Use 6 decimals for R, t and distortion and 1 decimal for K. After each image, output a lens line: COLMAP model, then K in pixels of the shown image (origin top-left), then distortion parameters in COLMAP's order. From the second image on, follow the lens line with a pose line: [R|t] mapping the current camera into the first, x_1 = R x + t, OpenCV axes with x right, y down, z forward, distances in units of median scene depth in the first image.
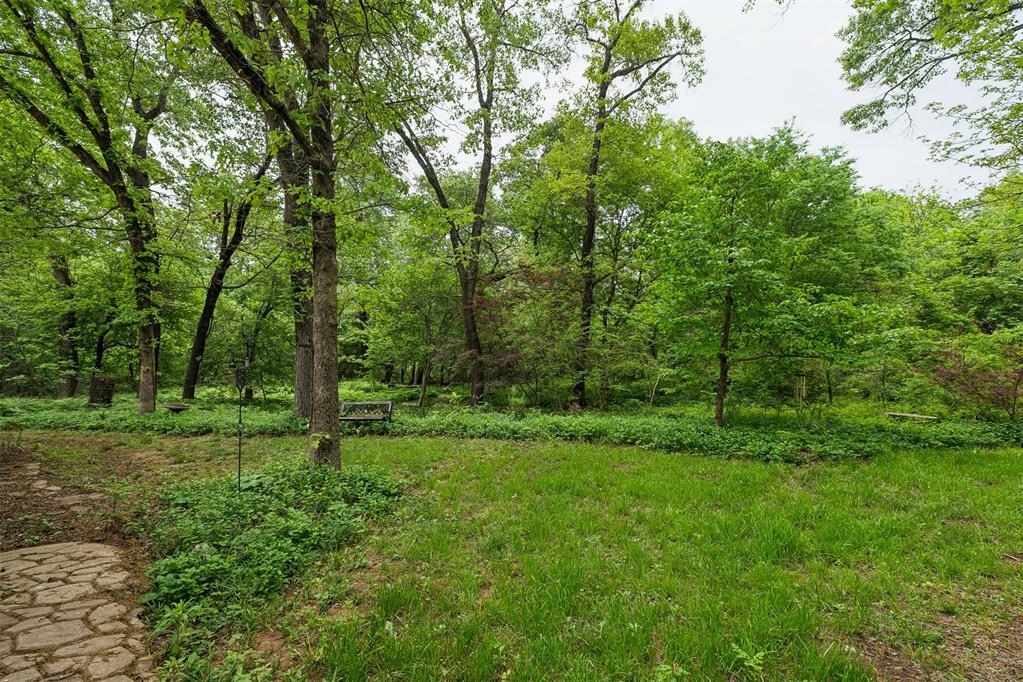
lens RADIAL K [[429.3, 0, 510.9], [0, 429.3, 340.7], [0, 0, 1]] dist [0.002626, -0.000415]
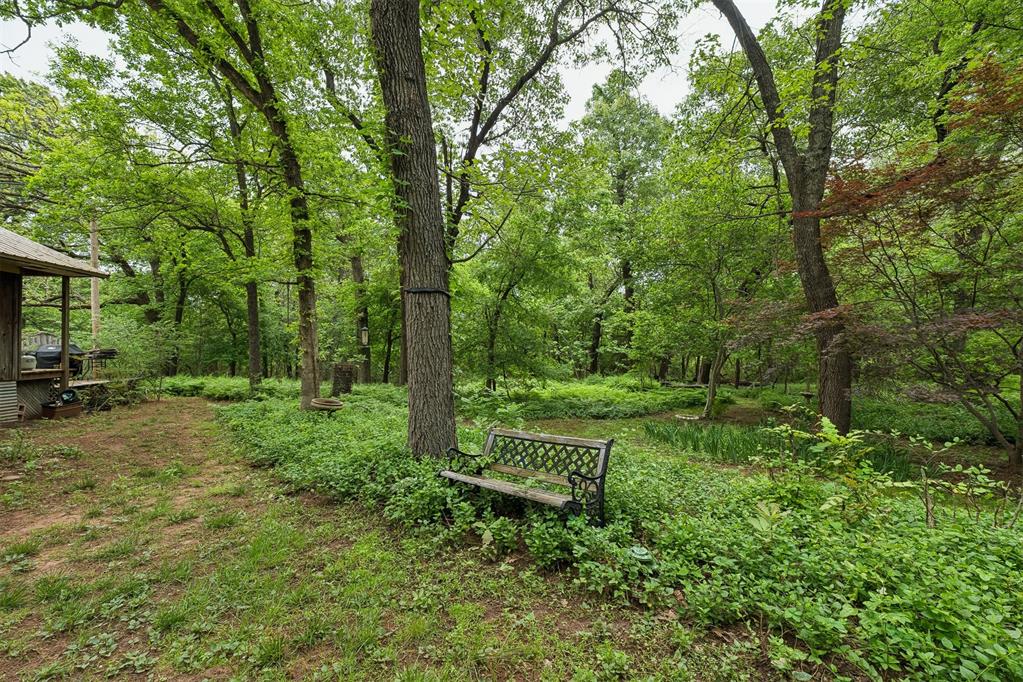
lens RADIAL K [[429.3, 0, 513.7], [0, 429.3, 340.4], [0, 0, 1]] dist [0.002626, -0.000415]
pose [[0.807955, -0.020920, -0.588872, -0.058982], [0.025678, 0.999670, -0.000284, 0.026937], [0.588684, -0.014892, 0.808226, 0.285467]]
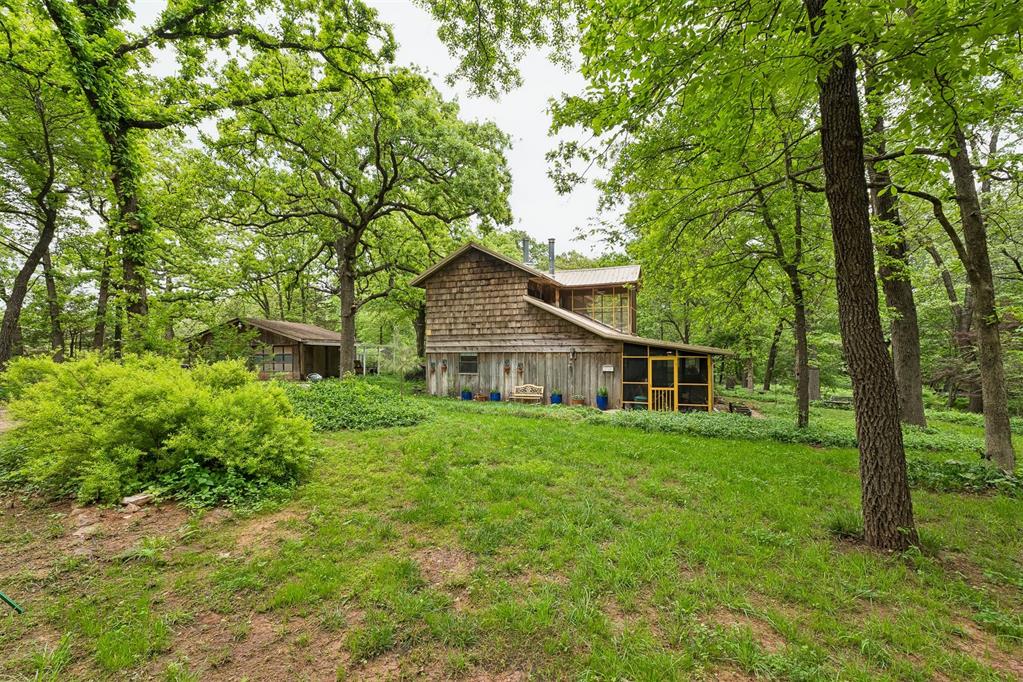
lens RADIAL K [[429.3, 0, 512.4], [0, 429.3, 344.1], [0, 0, 1]] dist [0.002626, -0.000415]
pose [[0.382470, -0.010015, -0.923914, 0.262988], [0.018385, 0.999826, -0.003228, -0.037382], [0.923785, -0.015751, 0.382588, -0.346934]]
